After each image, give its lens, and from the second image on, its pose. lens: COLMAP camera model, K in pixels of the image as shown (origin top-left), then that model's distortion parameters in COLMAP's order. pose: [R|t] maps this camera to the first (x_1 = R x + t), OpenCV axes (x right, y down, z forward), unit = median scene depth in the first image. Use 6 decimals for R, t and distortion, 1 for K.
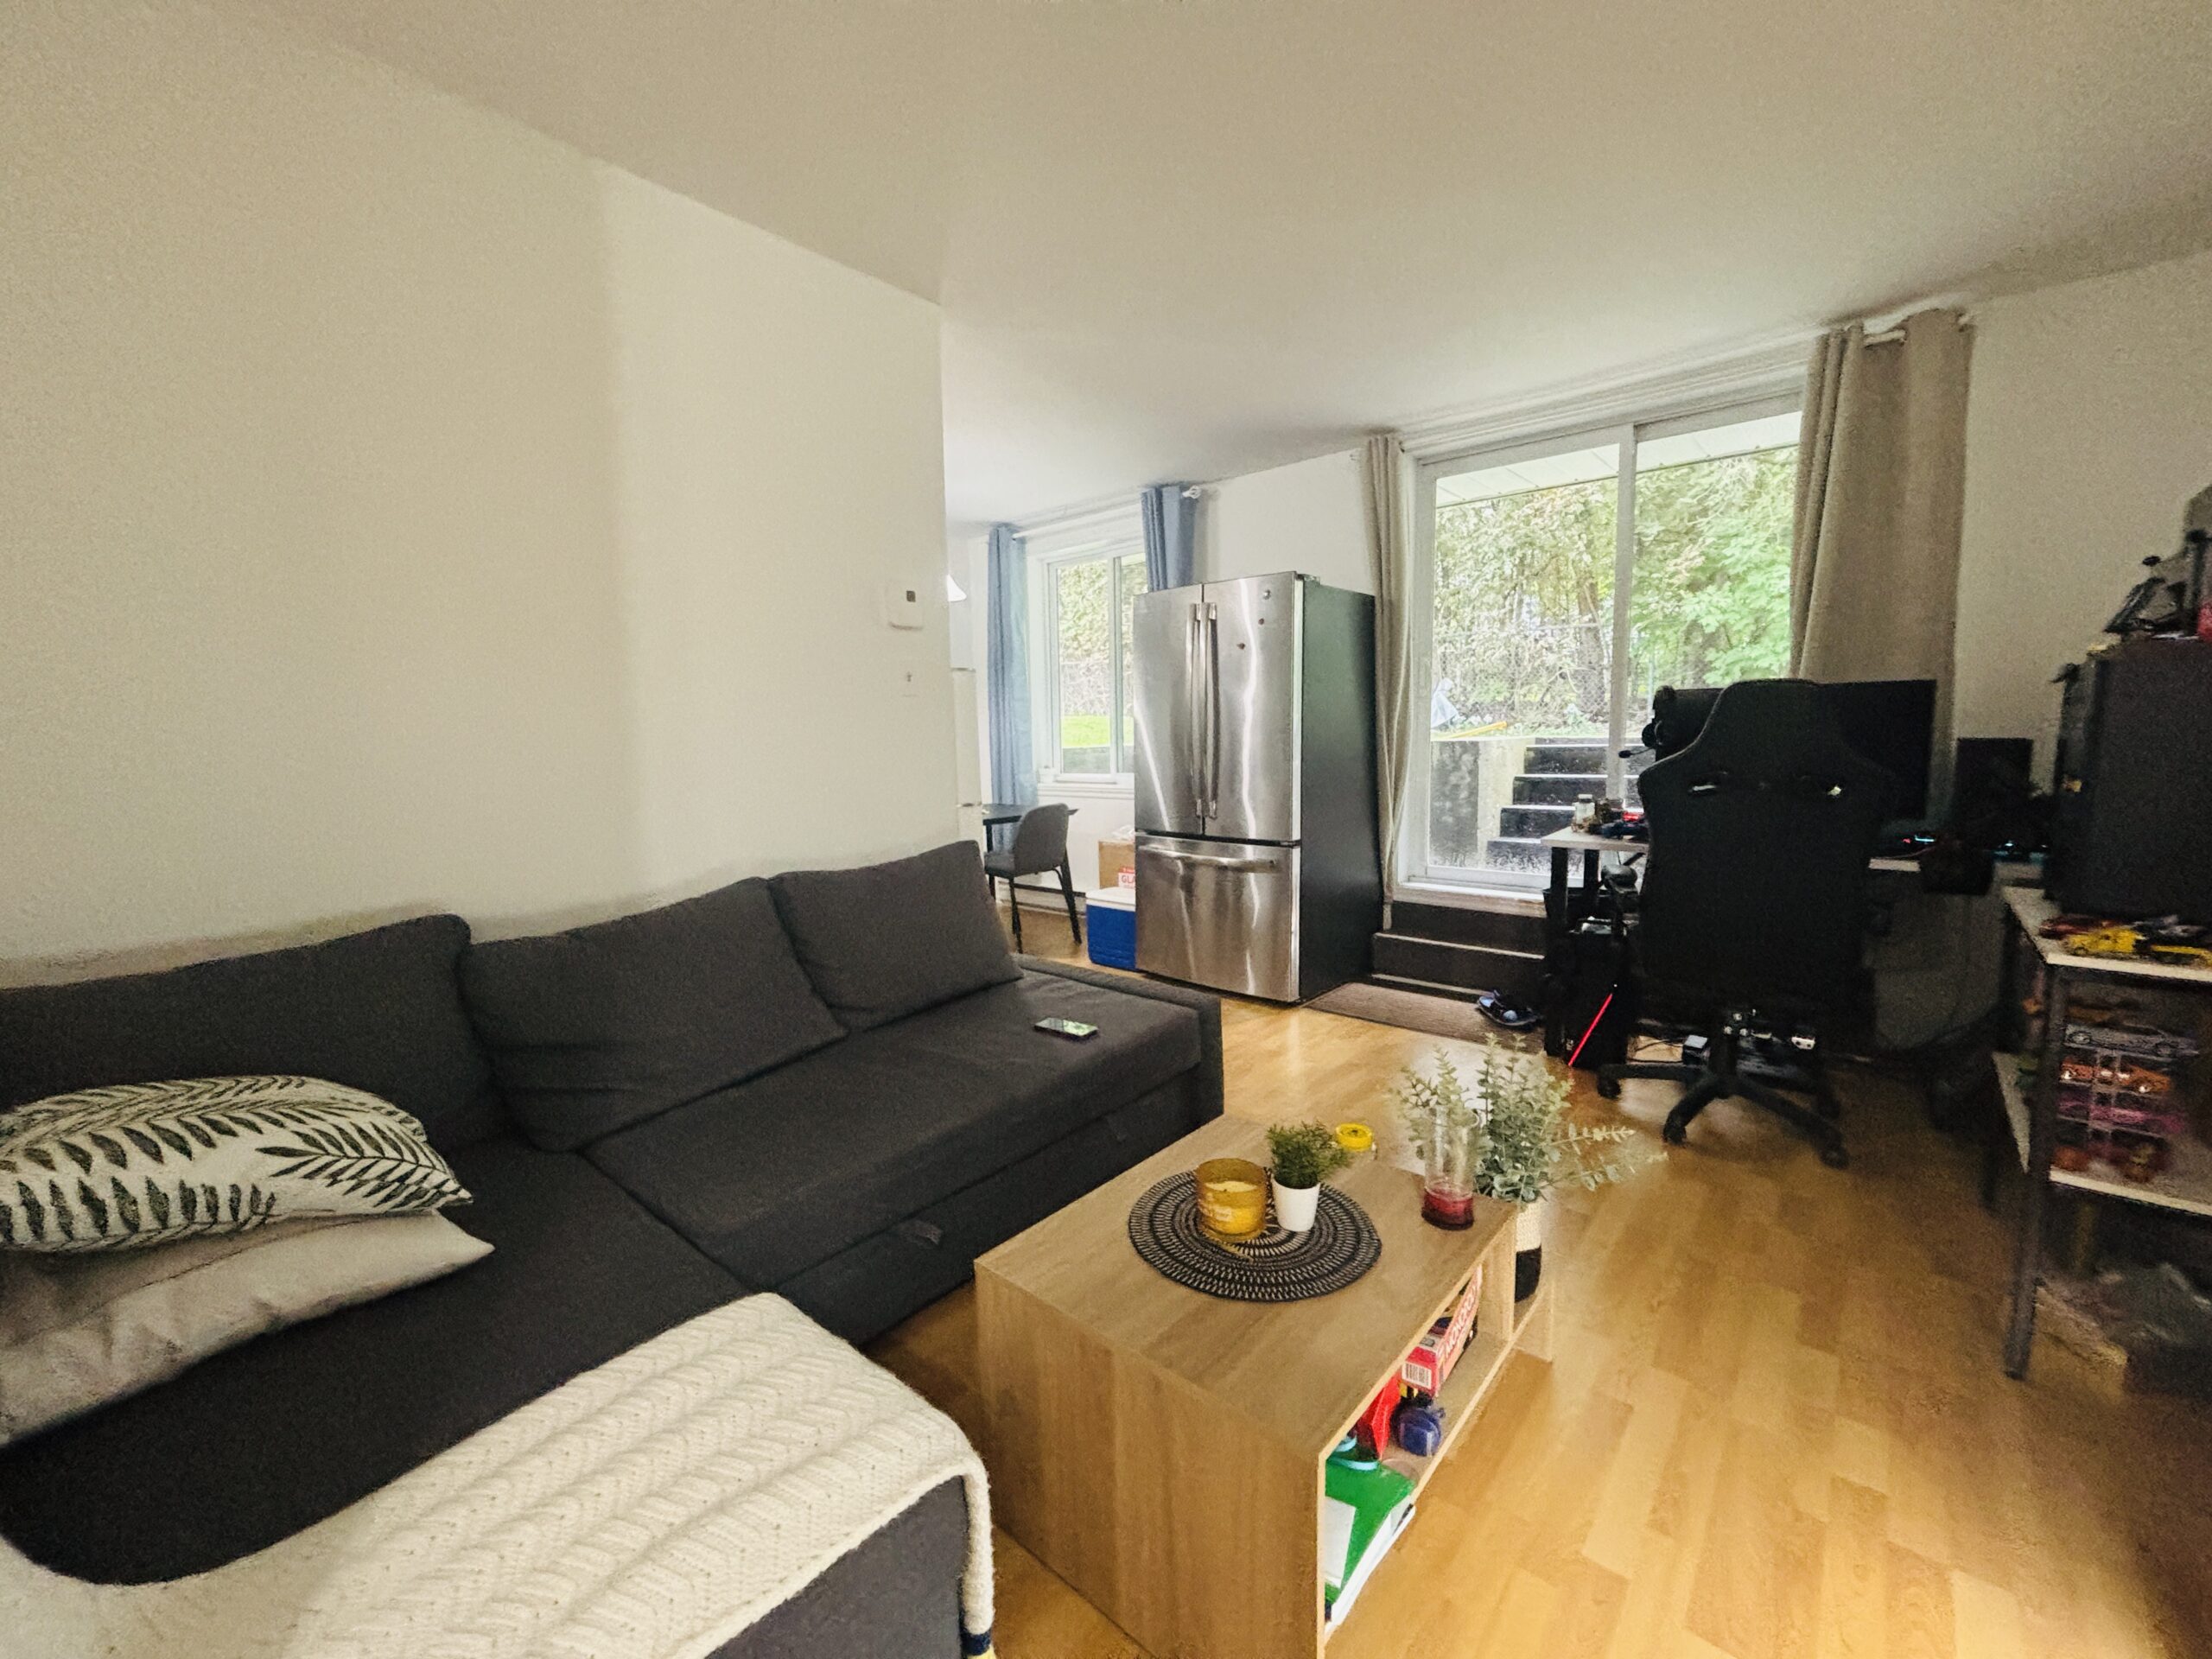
lens RADIAL K [[893.8, 0, 1103.6], [0, 893.8, 831.8], [0, 0, 1]] dist [0.003563, 0.000315]
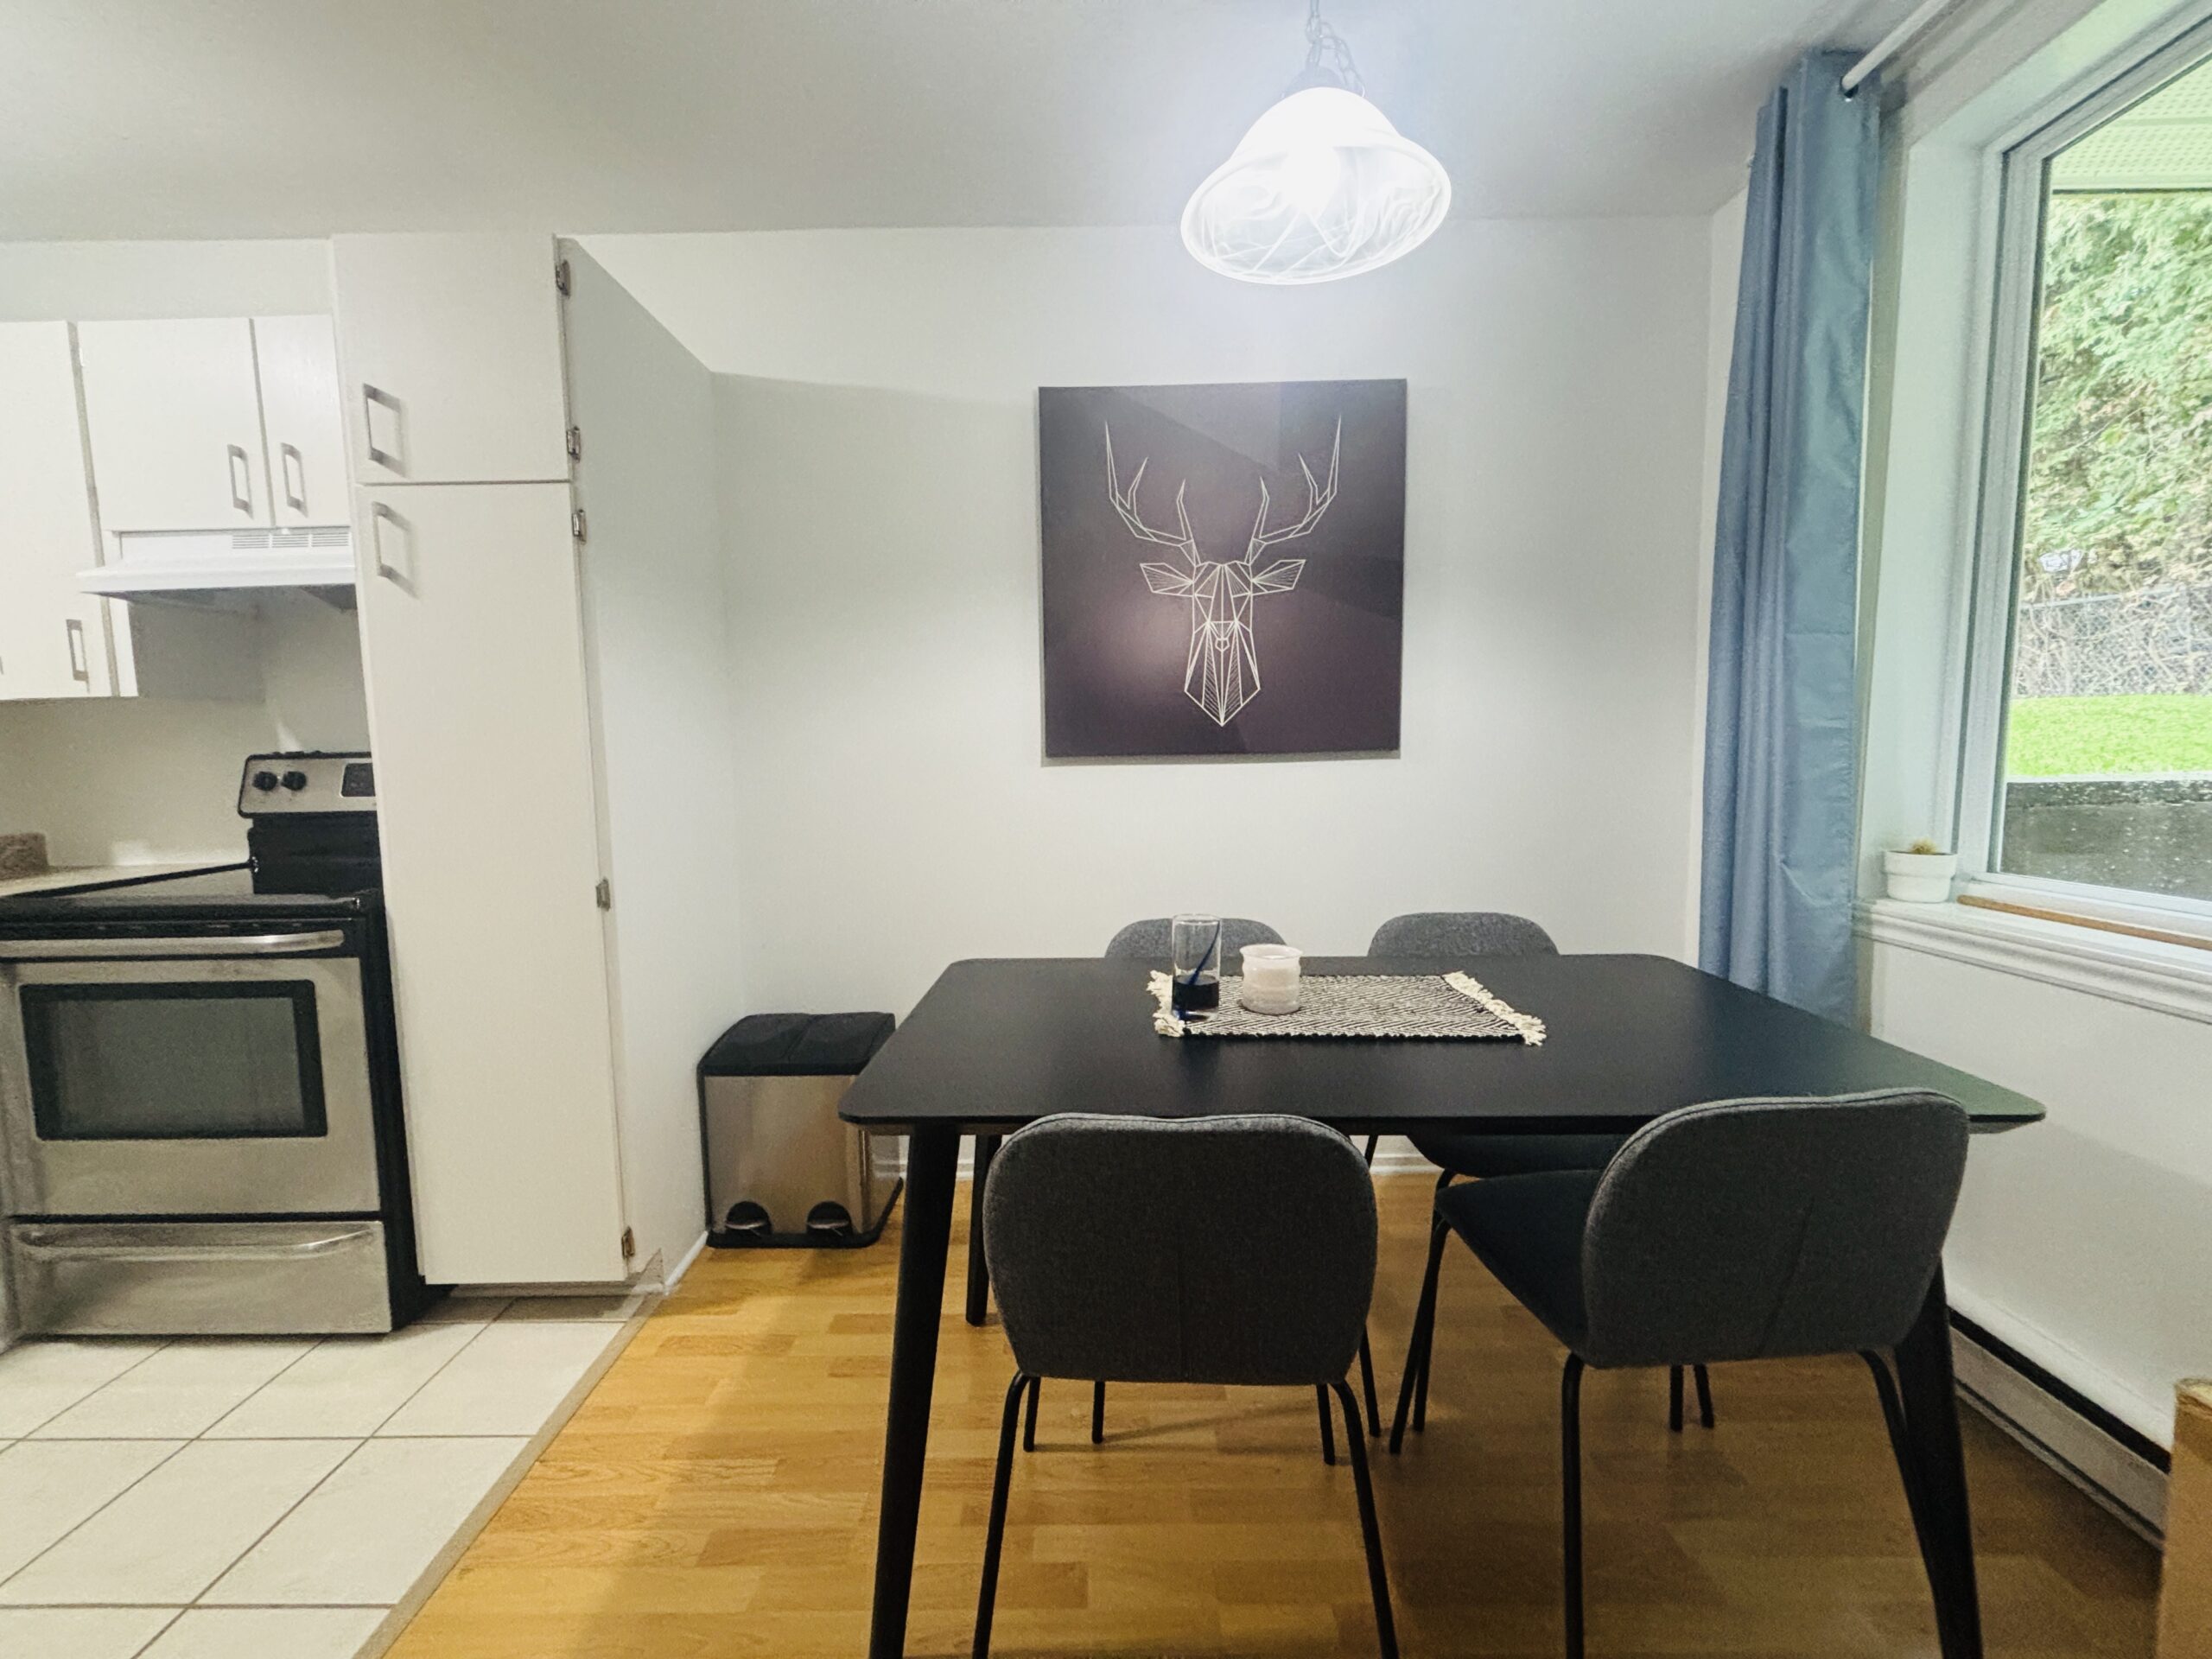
lens RADIAL K [[893.8, 0, 1097.2], [0, 893.8, 827.3], [0, 0, 1]] dist [0.003563, 0.000315]
pose [[0.645678, 0.076909, -0.759727, -0.013244], [-0.078997, 0.996304, 0.033720, -0.066280], [0.759513, 0.038244, 0.649367, 0.569800]]
